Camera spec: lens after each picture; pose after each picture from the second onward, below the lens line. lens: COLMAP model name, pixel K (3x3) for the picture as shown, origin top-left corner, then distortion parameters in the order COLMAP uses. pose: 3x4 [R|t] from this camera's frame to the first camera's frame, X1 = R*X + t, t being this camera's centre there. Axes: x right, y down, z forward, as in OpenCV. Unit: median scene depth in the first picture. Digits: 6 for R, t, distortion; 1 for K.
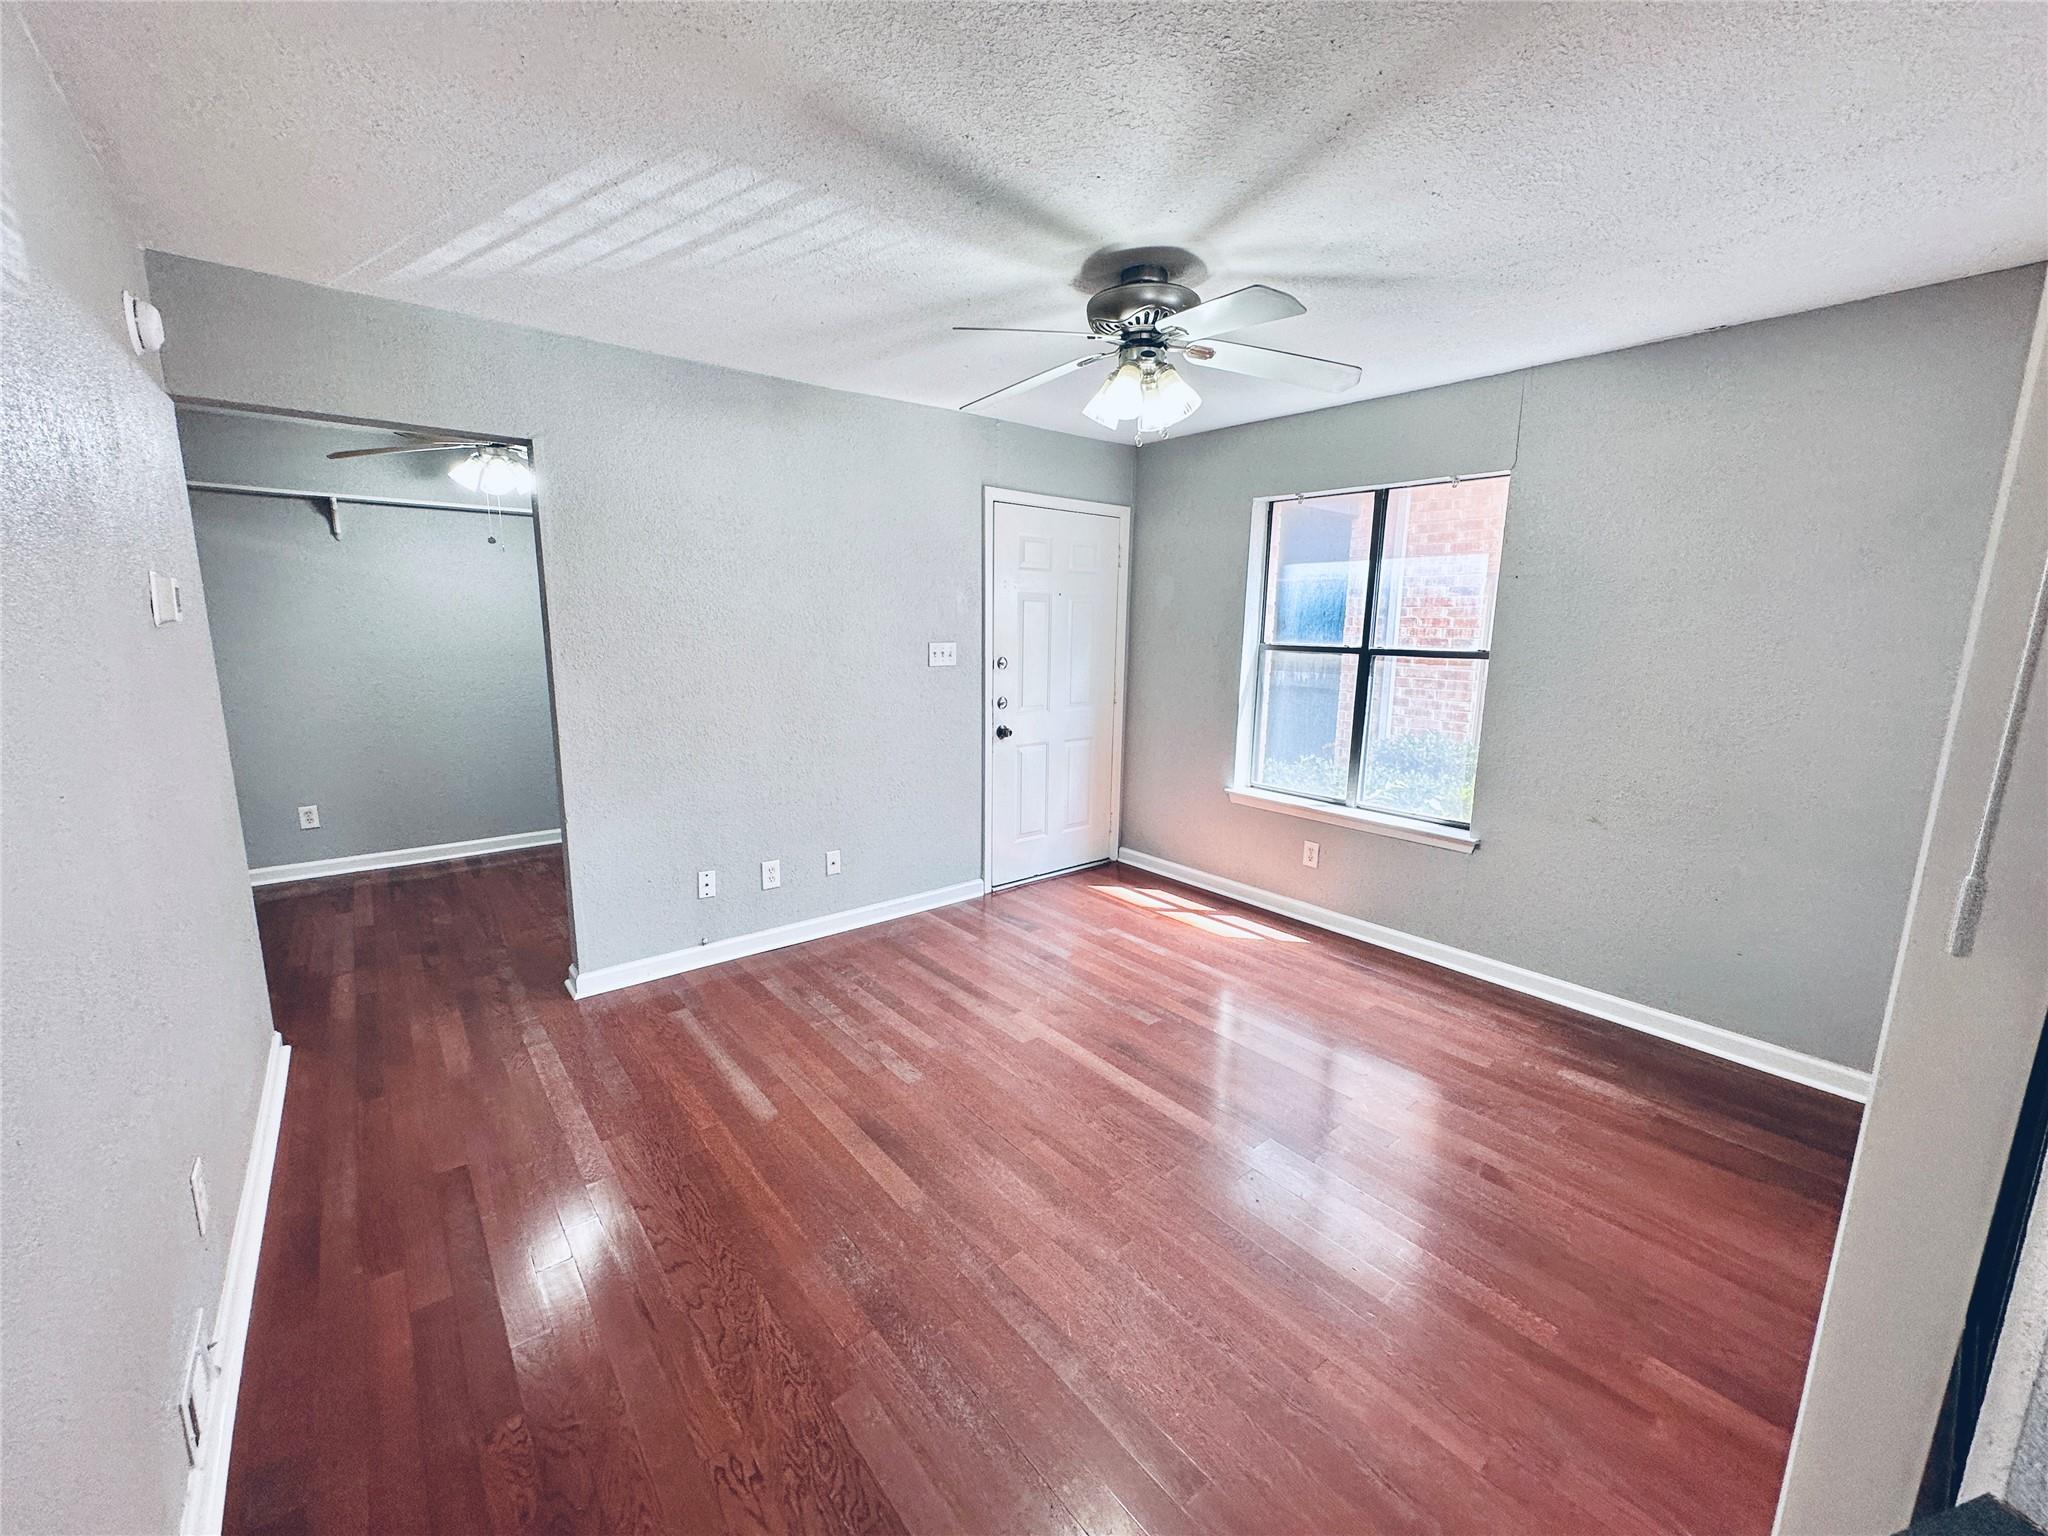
lens RADIAL K [[815.0, 0, 1021.6], [0, 815.0, 766.8], [0, 0, 1]] dist [-0.001826, 0.000689]
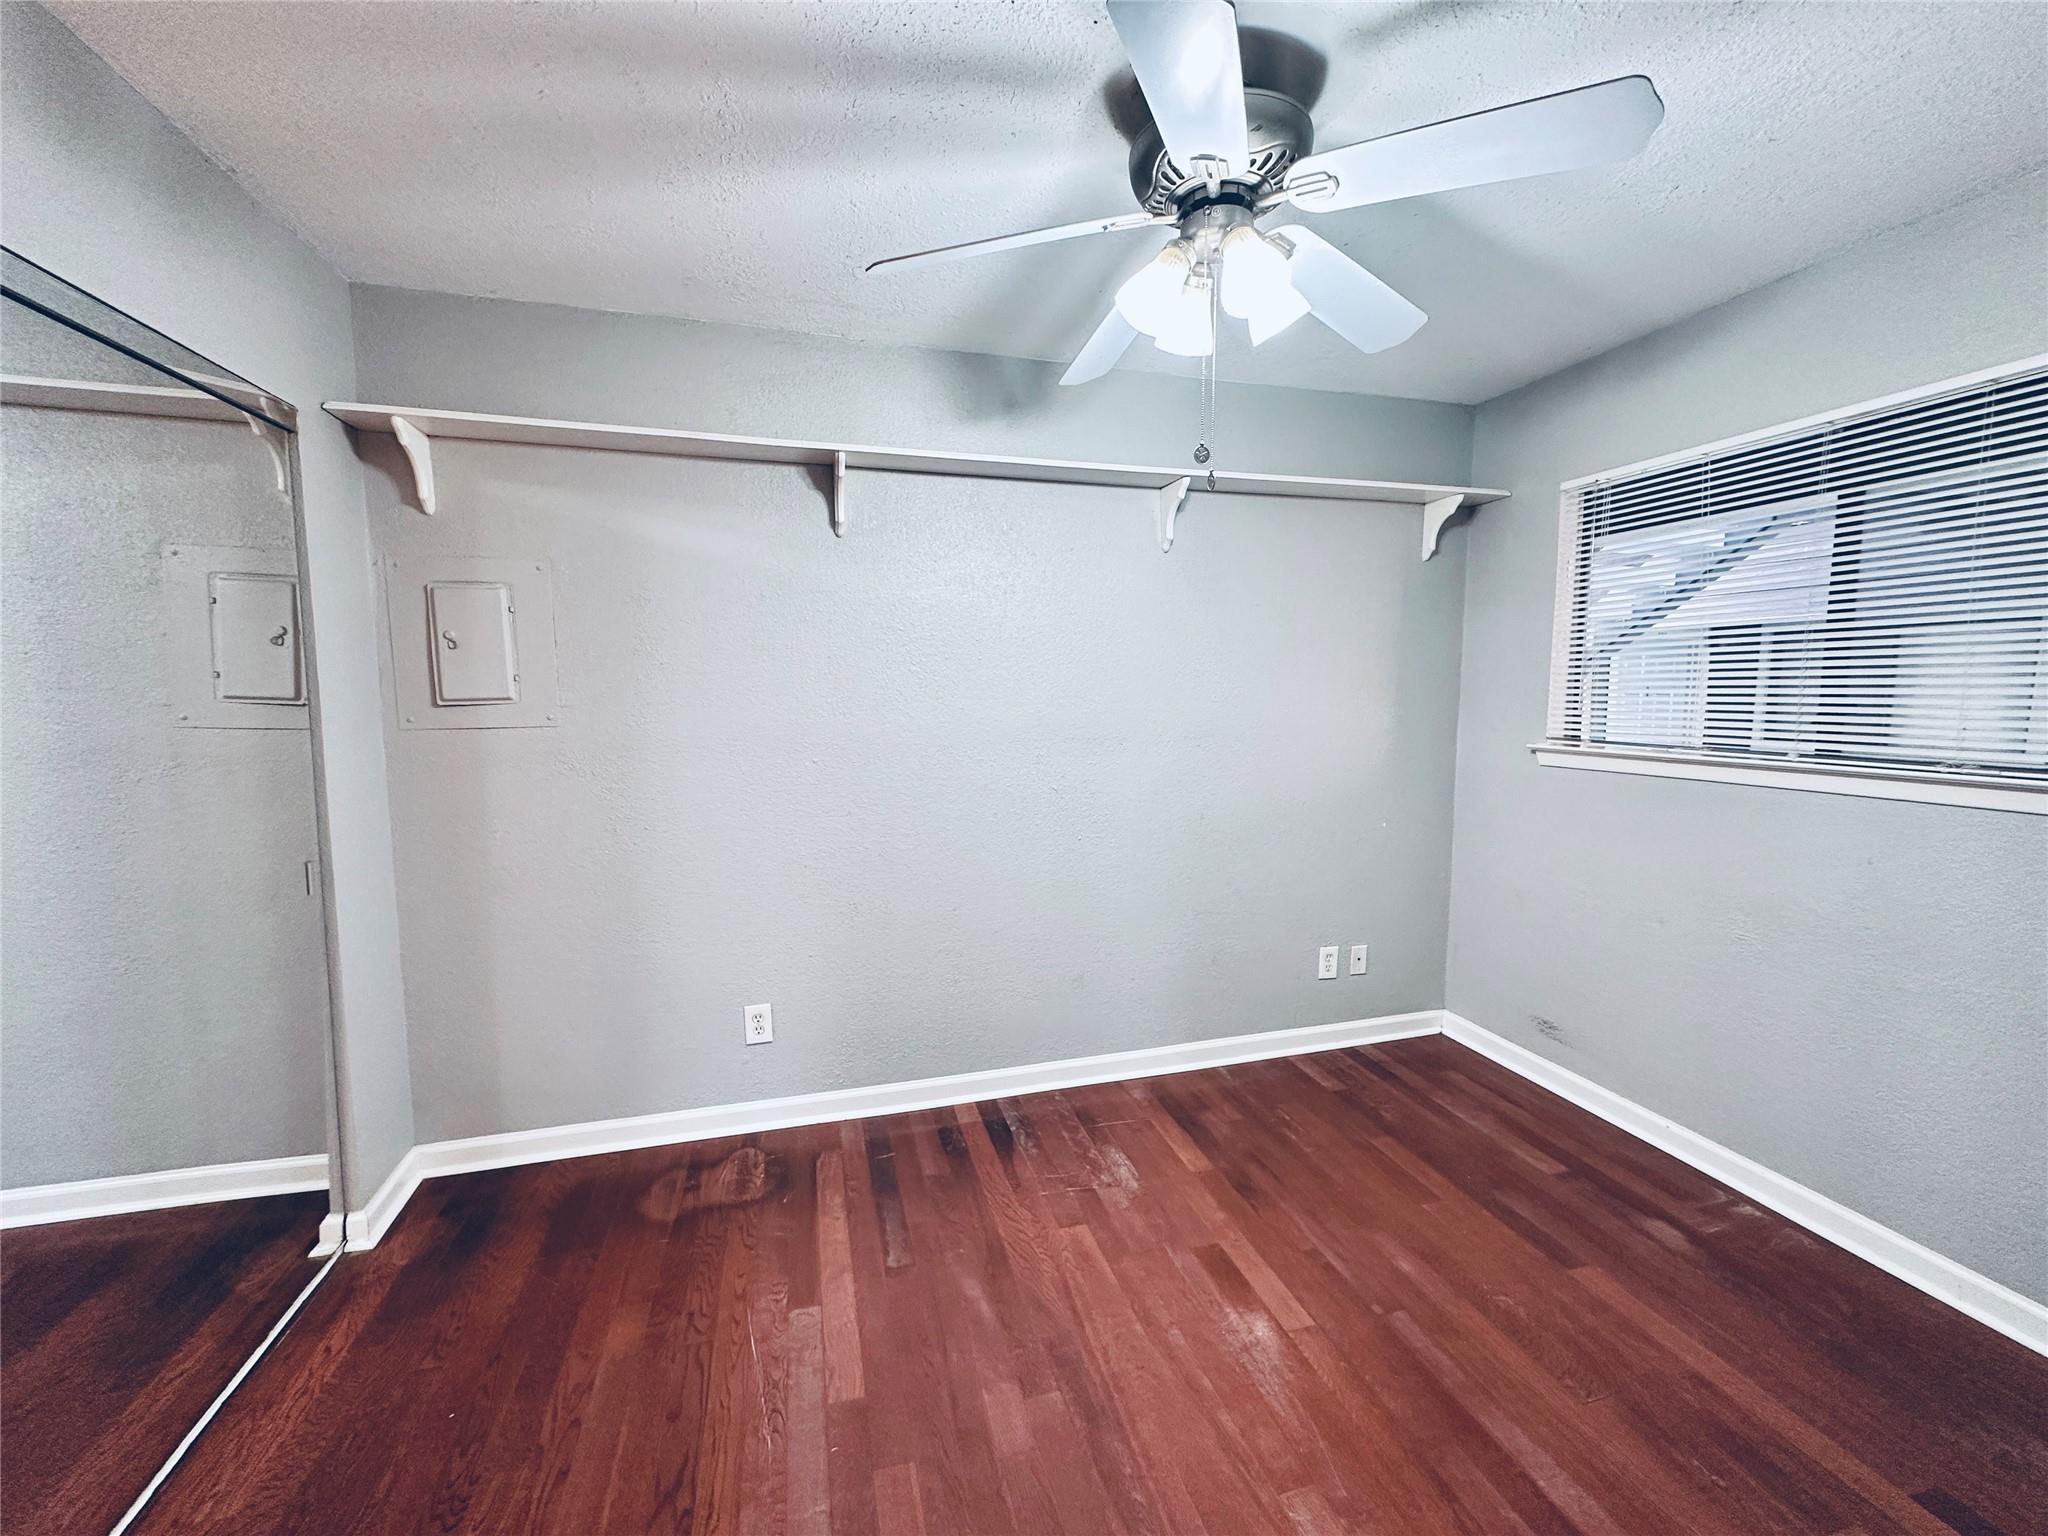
lens RADIAL K [[815.0, 0, 1021.6], [0, 815.0, 766.8], [0, 0, 1]] dist [-0.001826, 0.000689]
pose [[0.916654, 0.026838, -0.398780, -0.711936], [-0.058076, 0.996097, -0.066460, -0.129529], [0.395440, 0.084081, 0.914635, 0.789458]]
